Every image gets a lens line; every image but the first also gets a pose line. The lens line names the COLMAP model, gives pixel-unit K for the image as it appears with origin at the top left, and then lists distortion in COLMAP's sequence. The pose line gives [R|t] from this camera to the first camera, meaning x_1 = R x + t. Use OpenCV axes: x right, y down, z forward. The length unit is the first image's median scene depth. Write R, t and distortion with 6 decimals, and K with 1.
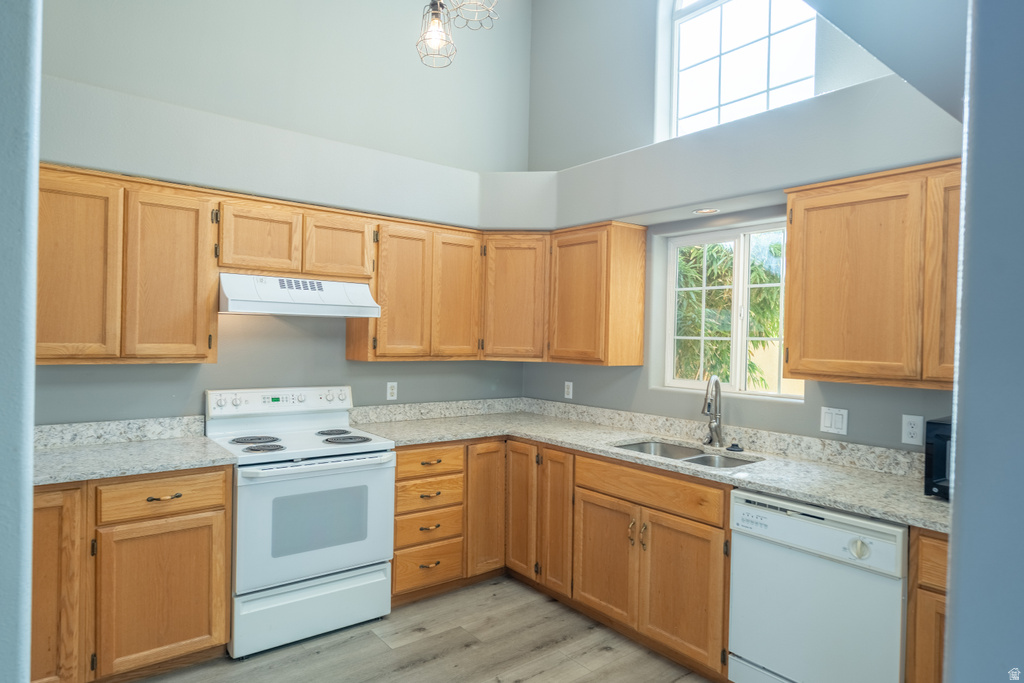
lens RADIAL K [[604.8, 0, 514.6], [0, 604.8, 342.2], [0, 0, 1]] dist [0.004264, -0.000371]
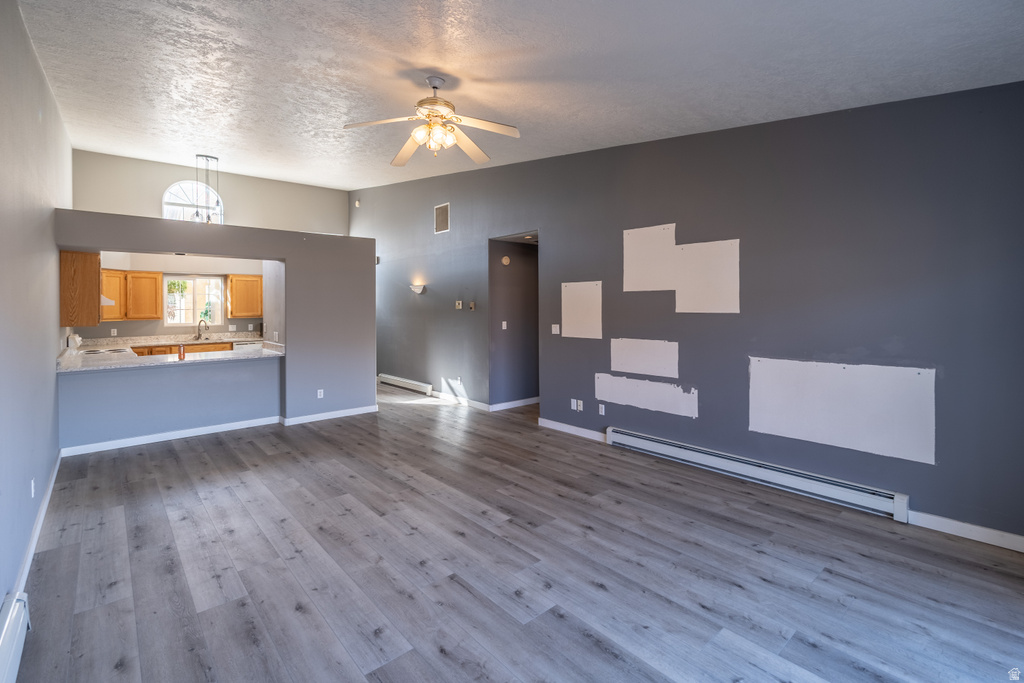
lens RADIAL K [[455.4, 0, 506.4], [0, 455.4, 306.1], [0, 0, 1]] dist [-0.001139, -0.000003]
pose [[-0.045466, -0.023978, 0.998678, -2.380924], [0.016701, 0.999554, 0.024759, -0.061139], [-0.998826, 0.017804, -0.045045, -0.674565]]
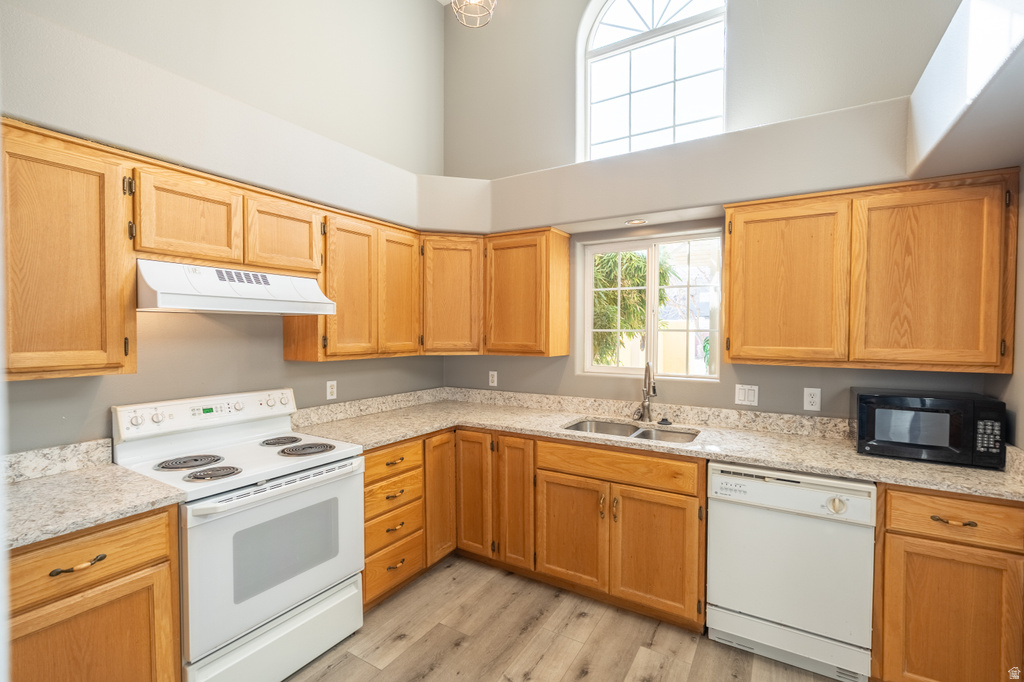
lens RADIAL K [[455.4, 0, 515.6], [0, 455.4, 342.5], [0, 0, 1]] dist [-0.001139, -0.000003]
pose [[0.937979, -0.026643, 0.345667, -0.210847], [0.020110, 0.999545, 0.022473, -0.008205], [-0.346109, -0.014128, 0.938088, 0.246558]]
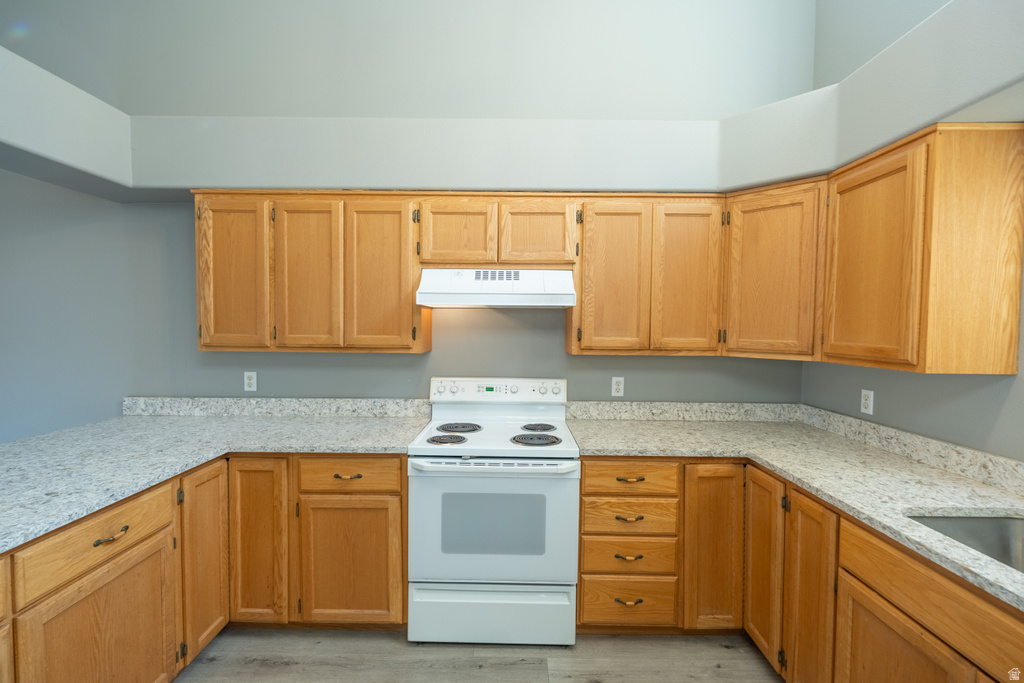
lens RADIAL K [[455.4, 0, 511.6], [0, 455.4, 342.7], [0, 0, 1]] dist [-0.001139, -0.000003]
pose [[0.778198, 0.011452, -0.627915, 0.128098], [0.000887, 0.999813, 0.019334, 0.000219], [0.628018, -0.015603, 0.778042, 0.430276]]
